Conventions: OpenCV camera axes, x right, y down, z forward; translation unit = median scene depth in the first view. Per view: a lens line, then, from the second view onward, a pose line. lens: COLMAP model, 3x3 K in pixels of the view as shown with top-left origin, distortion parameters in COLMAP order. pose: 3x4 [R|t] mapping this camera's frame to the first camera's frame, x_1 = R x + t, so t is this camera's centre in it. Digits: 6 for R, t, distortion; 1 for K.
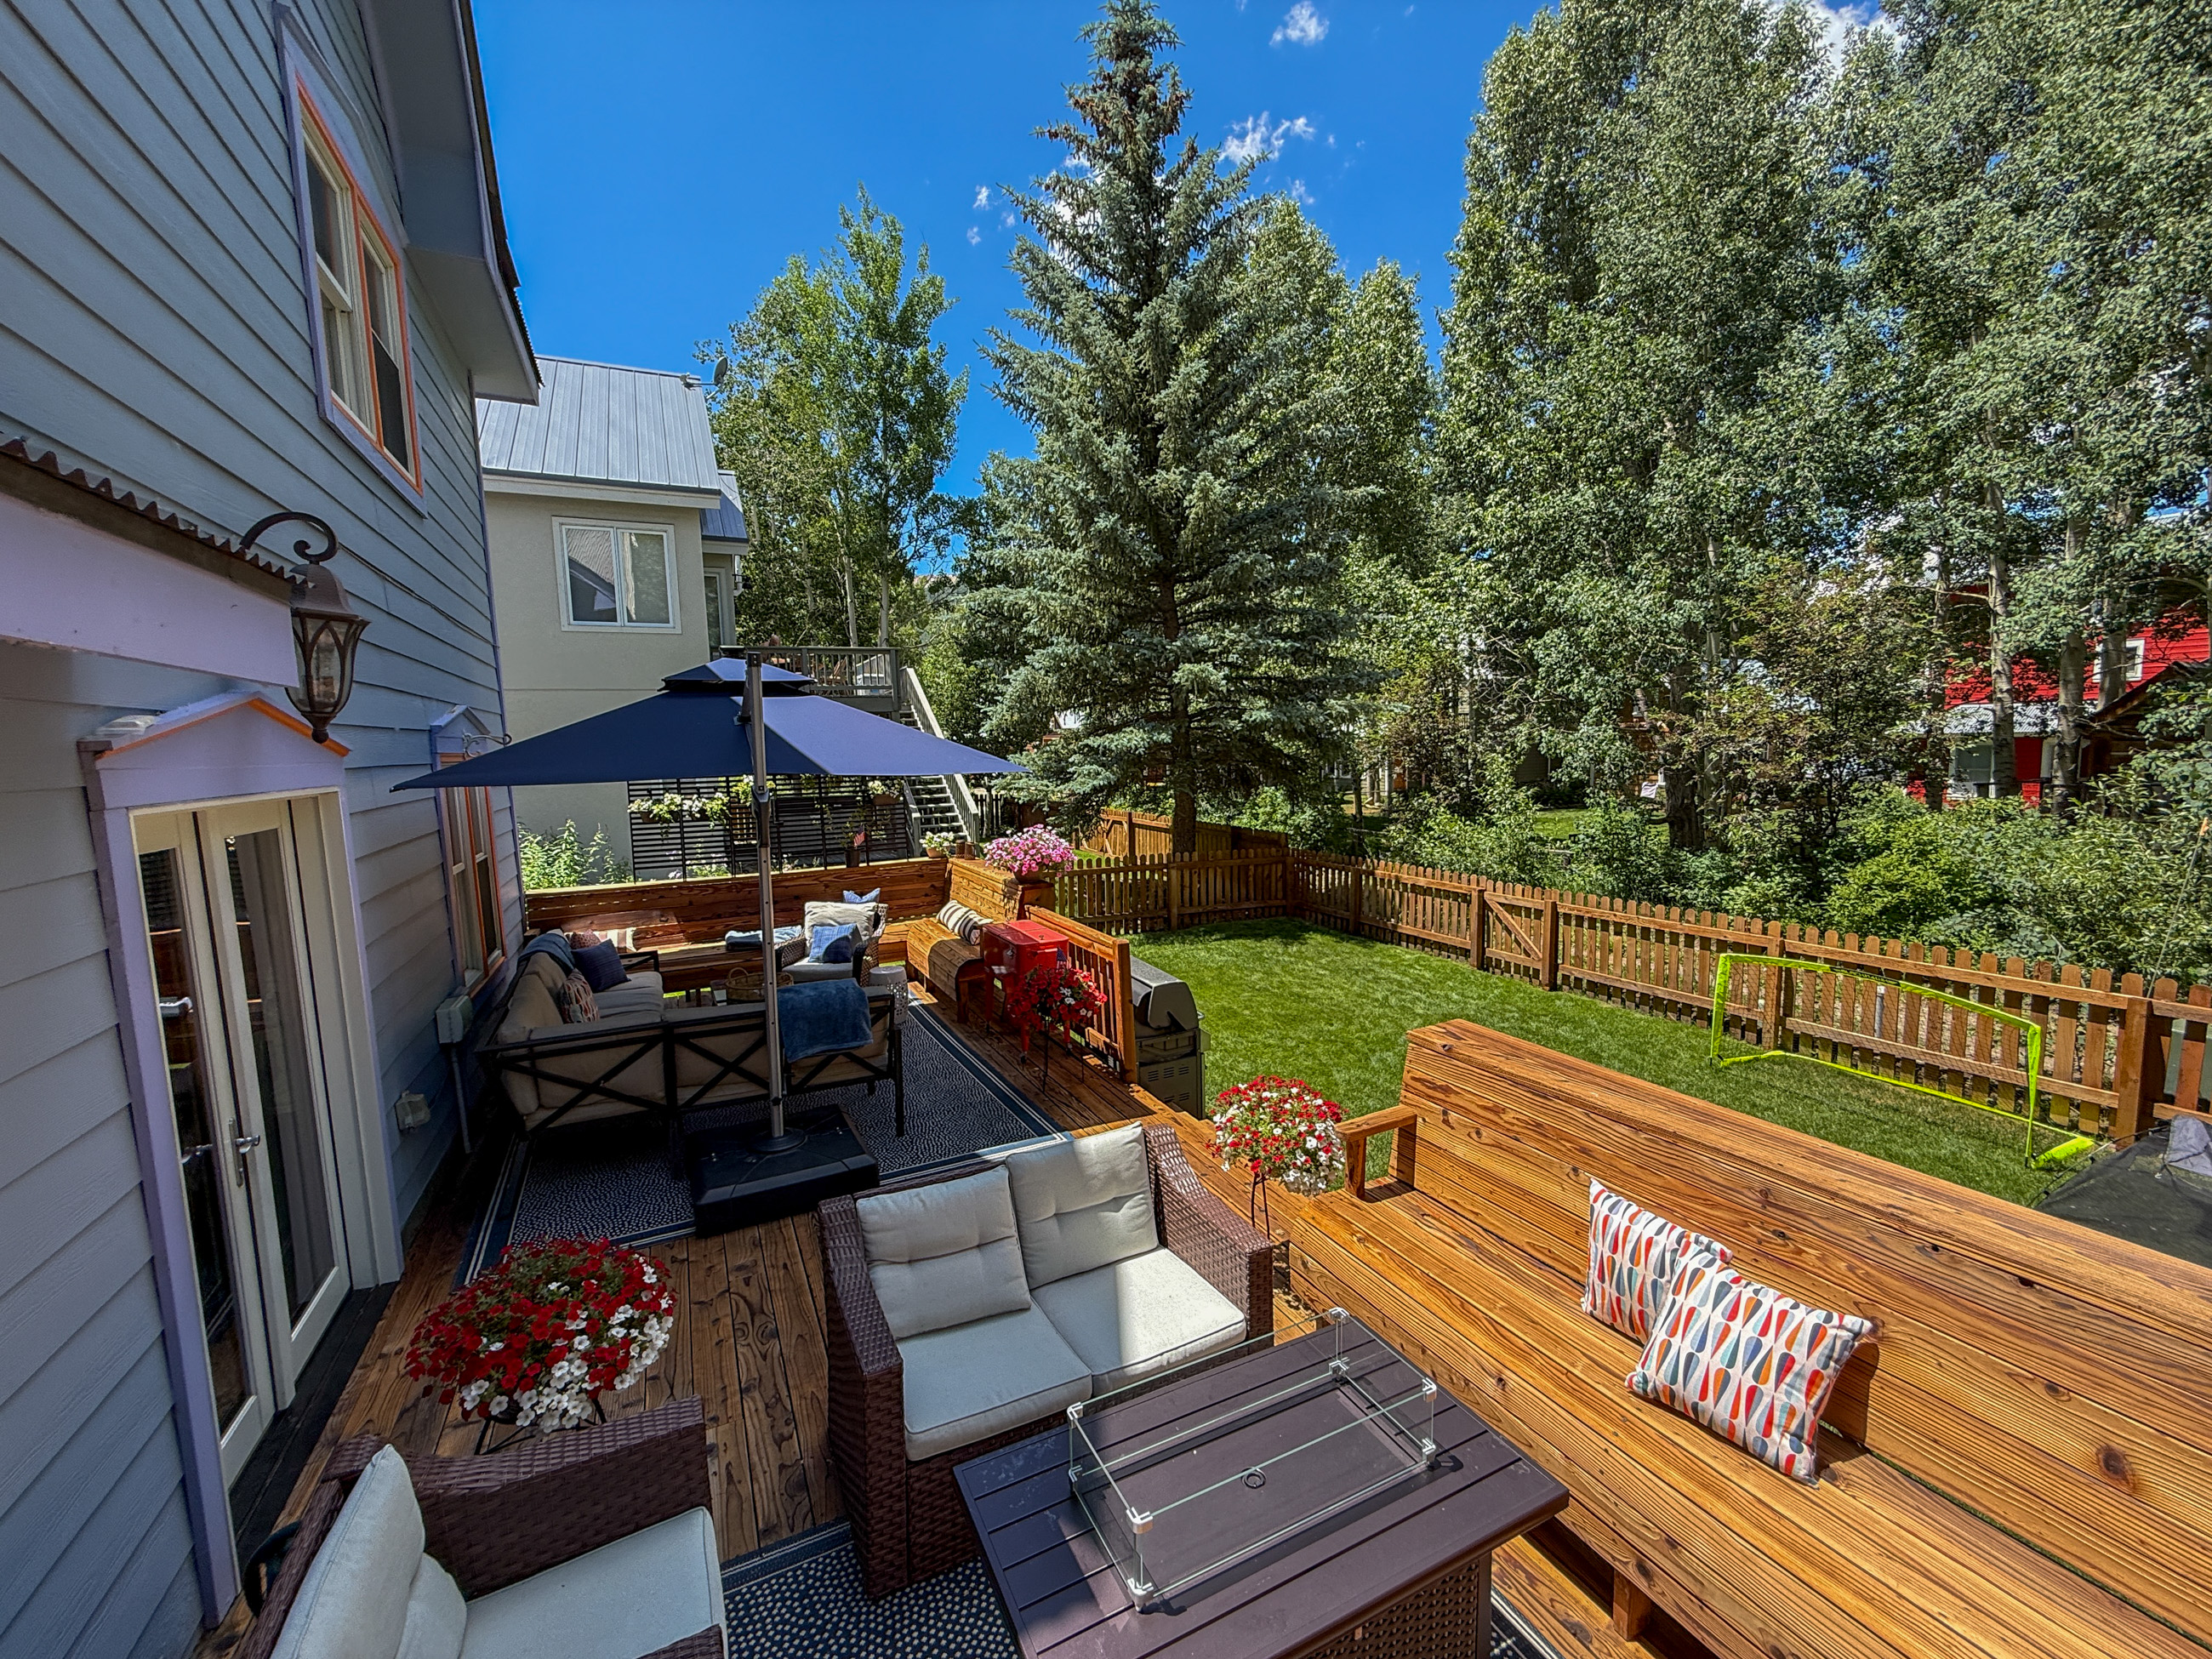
lens RADIAL K [[885.6, 0, 1099.6], [0, 885.6, 836.7], [0, 0, 1]] dist [0.000704, -0.000171]
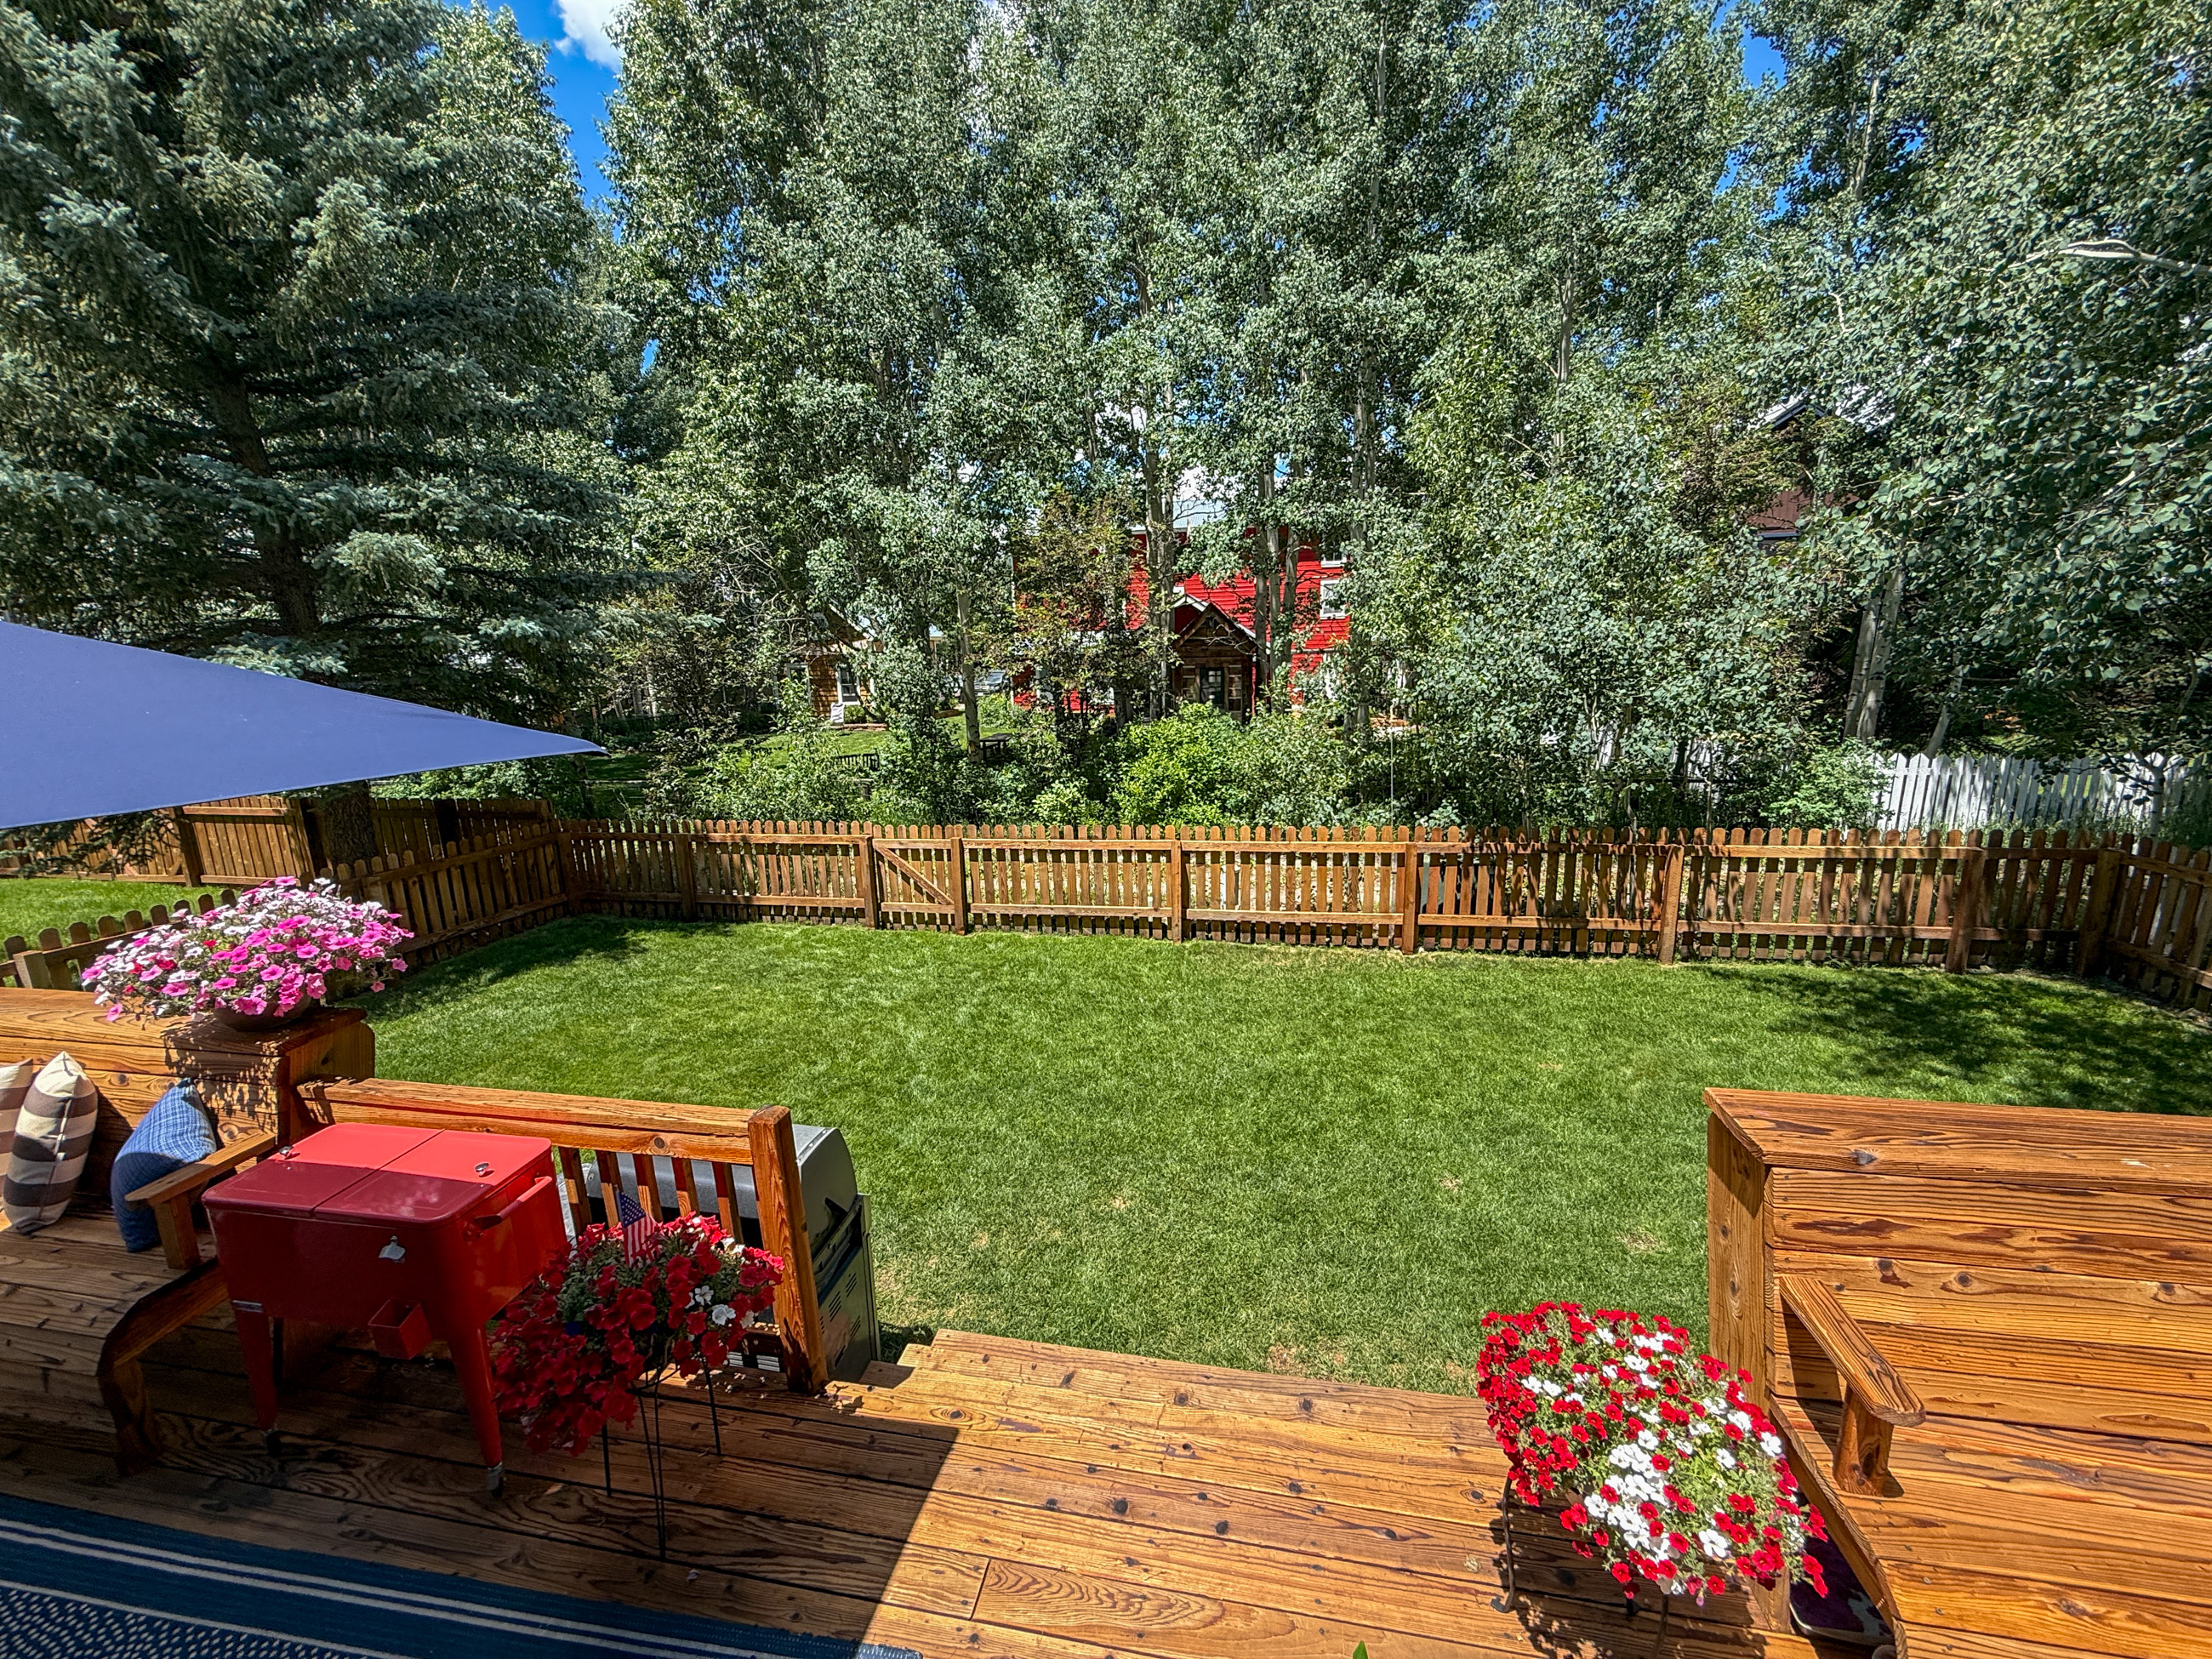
lens RADIAL K [[885.6, 0, 1109.0], [0, 885.6, 830.6], [0, 0, 1]] dist [0.000704, -0.000171]
pose [[0.601094, -0.160322, 0.782932, -0.100434], [0.100490, 0.987058, 0.124970, -0.031151], [-0.792835, 0.003559, 0.609426, 0.297323]]
